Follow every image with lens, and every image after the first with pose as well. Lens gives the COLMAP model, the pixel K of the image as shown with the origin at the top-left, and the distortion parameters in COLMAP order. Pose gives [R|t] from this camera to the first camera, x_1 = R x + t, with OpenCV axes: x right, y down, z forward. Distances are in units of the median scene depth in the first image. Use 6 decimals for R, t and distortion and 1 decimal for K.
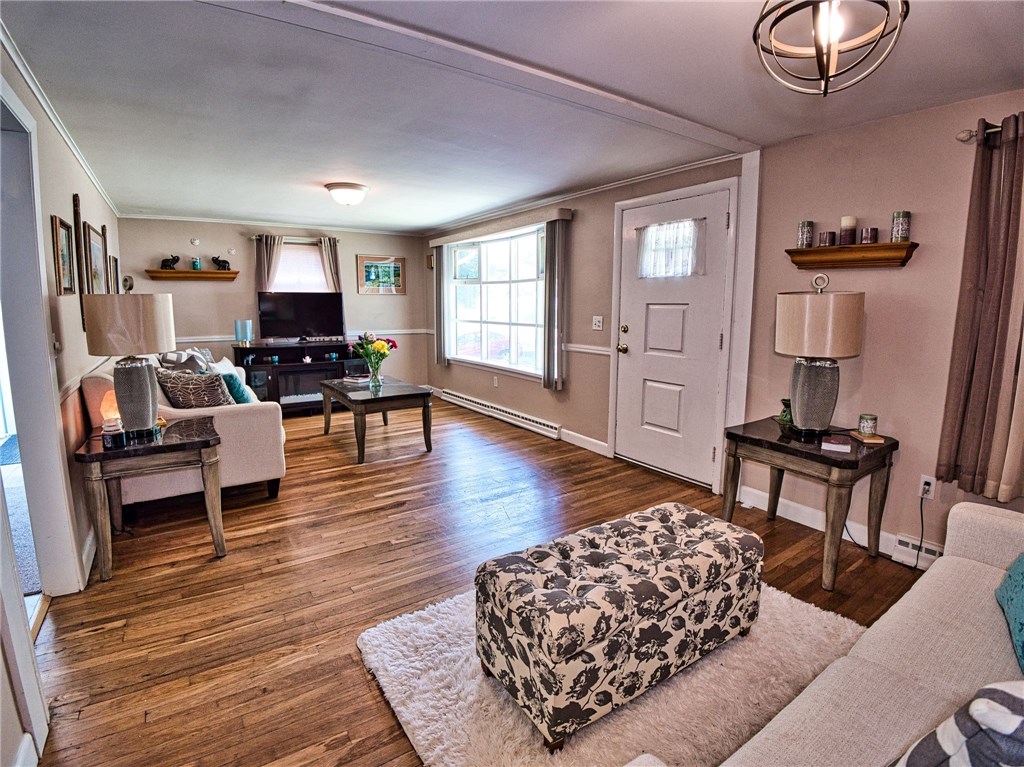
lens RADIAL K [[498.0, 0, 511.5], [0, 498.0, 377.3], [0, 0, 1]] dist [-0.049744, -0.005461]
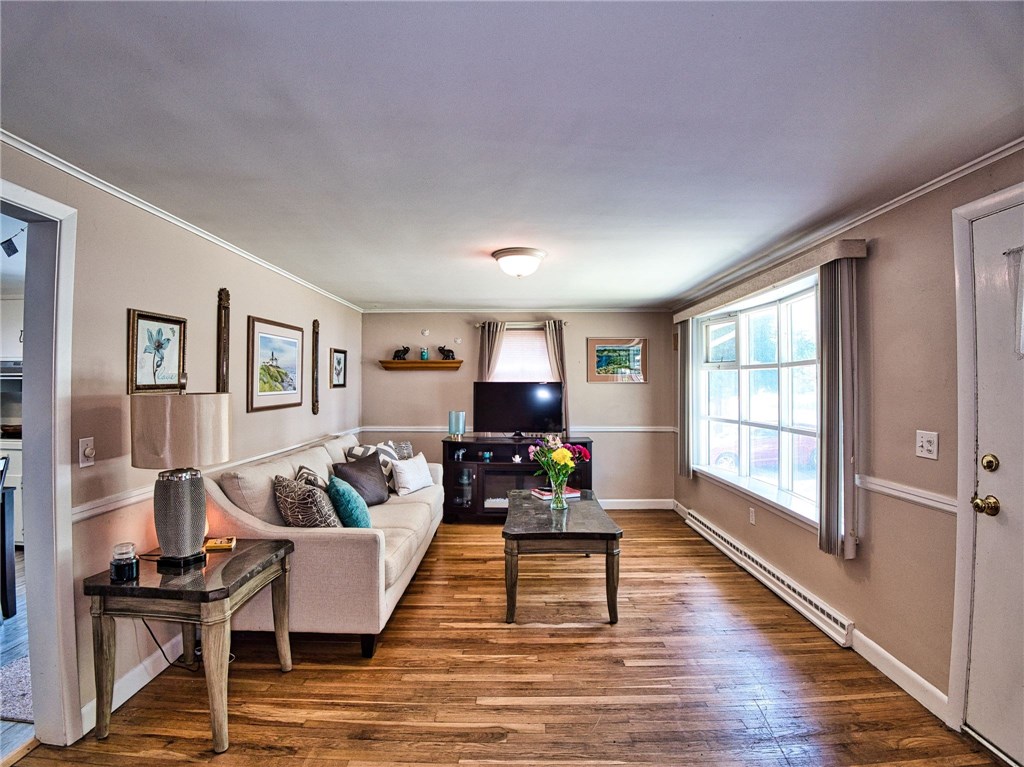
lens RADIAL K [[498.0, 0, 510.5], [0, 498.0, 379.0], [0, 0, 1]] dist [-0.049744, -0.005461]
pose [[0.821705, -0.010578, -0.569815, 0.099755], [-0.081302, 0.987426, -0.135572, -0.072769], [0.564084, 0.157728, 0.810513, 0.347372]]
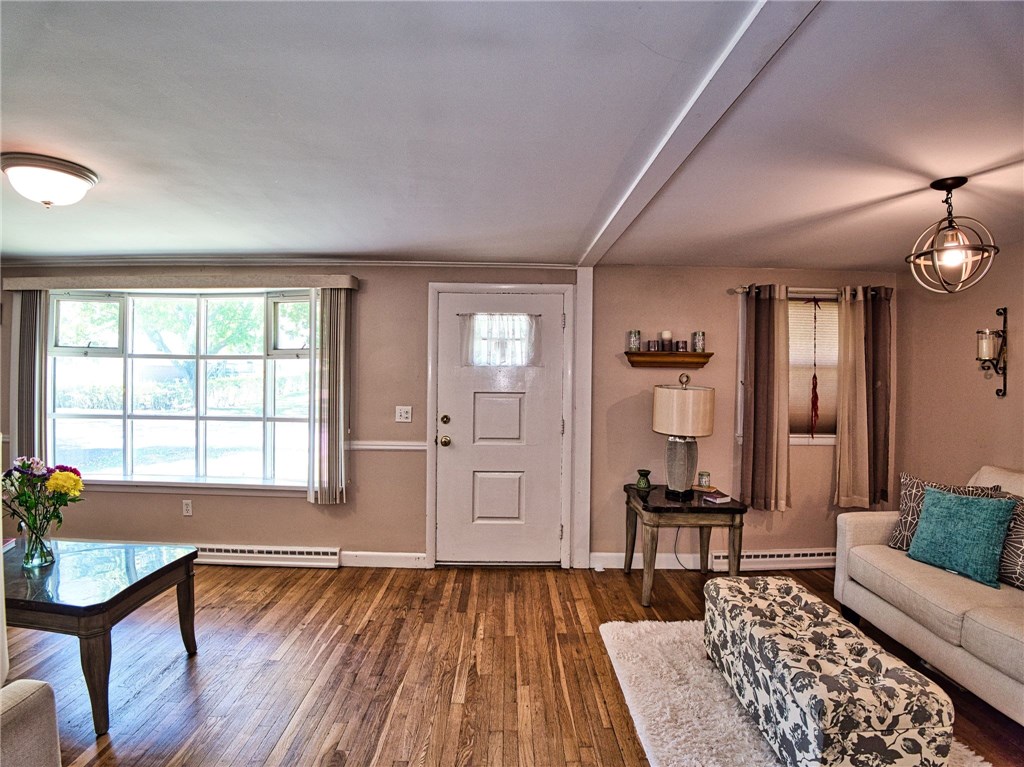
lens RADIAL K [[498.0, 0, 513.6], [0, 498.0, 373.2], [0, 0, 1]] dist [-0.049744, -0.005461]
pose [[0.547353, 0.007986, 0.836864, -0.430984], [0.113183, 0.990061, -0.083476, -0.084087], [-0.829213, 0.140410, 0.541009, 0.358124]]
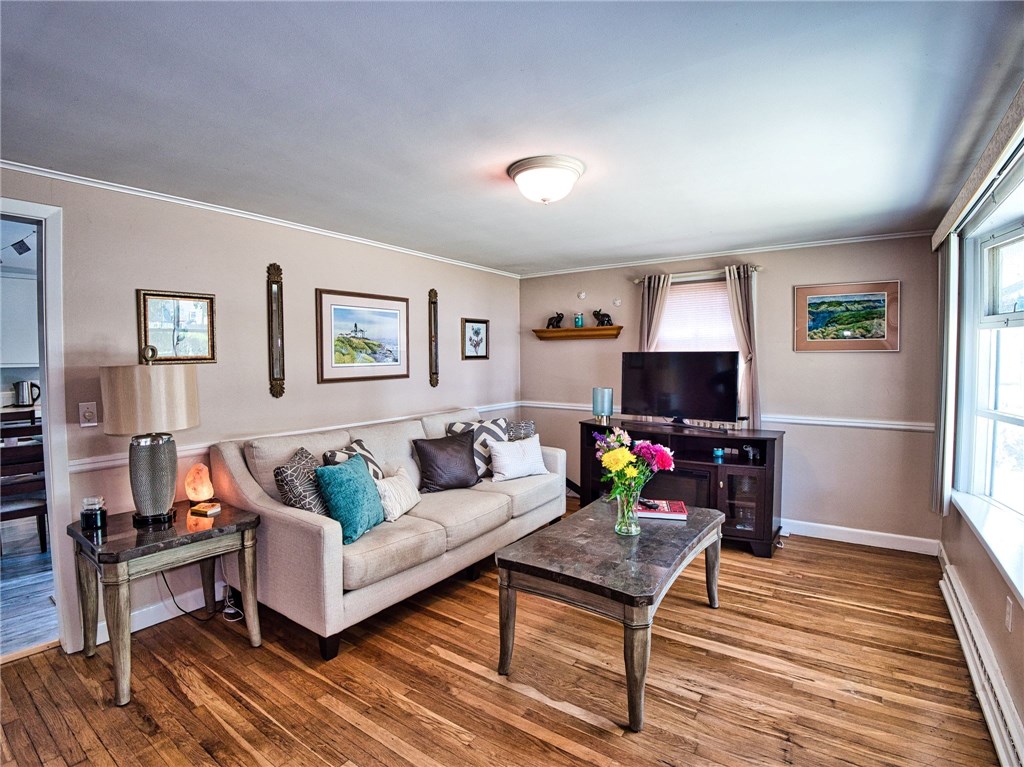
lens RADIAL K [[498.0, 0, 508.9], [0, 498.0, 380.1], [0, 0, 1]] dist [-0.049744, -0.005461]
pose [[0.349315, 0.035959, -0.936315, 0.170983], [-0.134037, 0.990904, -0.011950, -0.126444], [0.927369, 0.129675, 0.350958, 0.734941]]
